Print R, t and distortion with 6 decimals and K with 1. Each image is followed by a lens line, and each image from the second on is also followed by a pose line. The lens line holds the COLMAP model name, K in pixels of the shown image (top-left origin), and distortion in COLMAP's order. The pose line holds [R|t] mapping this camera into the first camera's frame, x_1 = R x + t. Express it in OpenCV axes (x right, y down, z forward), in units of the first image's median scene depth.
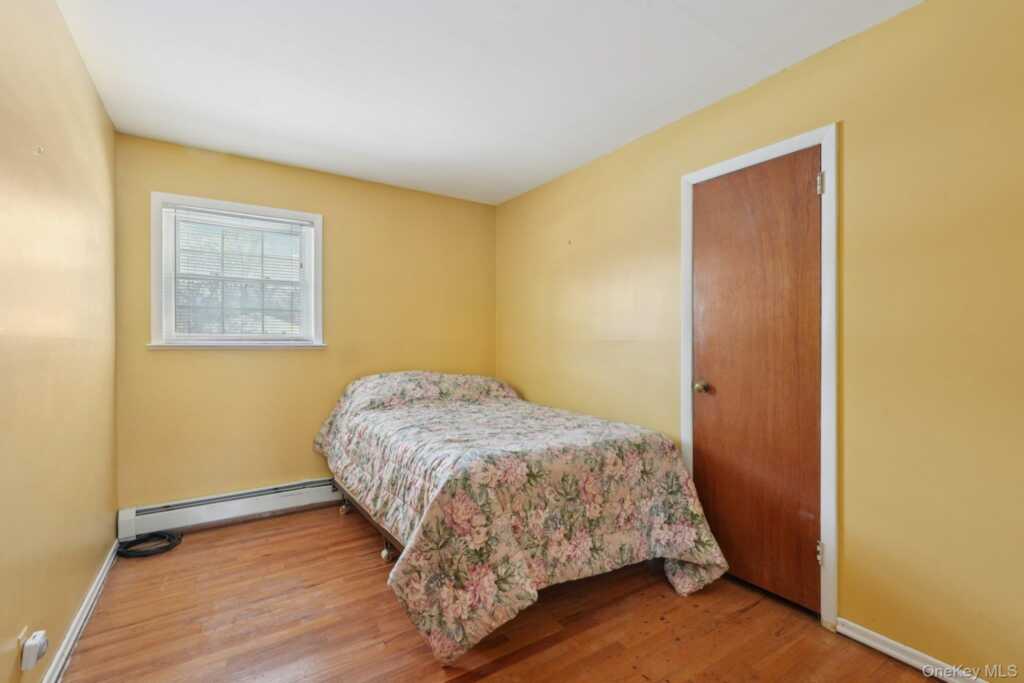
lens RADIAL K [[447.6, 0, 511.2], [0, 447.6, 344.1], [0, 0, 1]] dist [-0.002761, 0.000261]
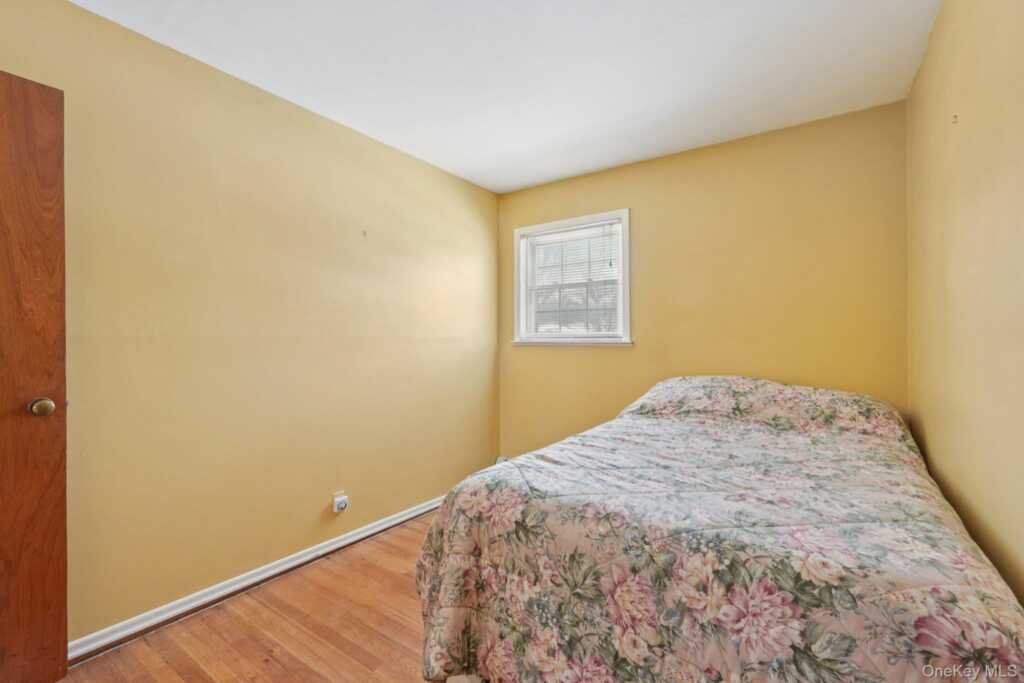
lens RADIAL K [[448.4, 0, 508.4], [0, 448.4, 339.8], [0, 0, 1]] dist [-0.002953, 0.000436]
pose [[0.364671, -0.004861, -0.931124, 0.607262], [-0.000086, 0.999986, -0.005254, 0.004152], [0.931136, 0.001996, 0.364665, 0.633033]]
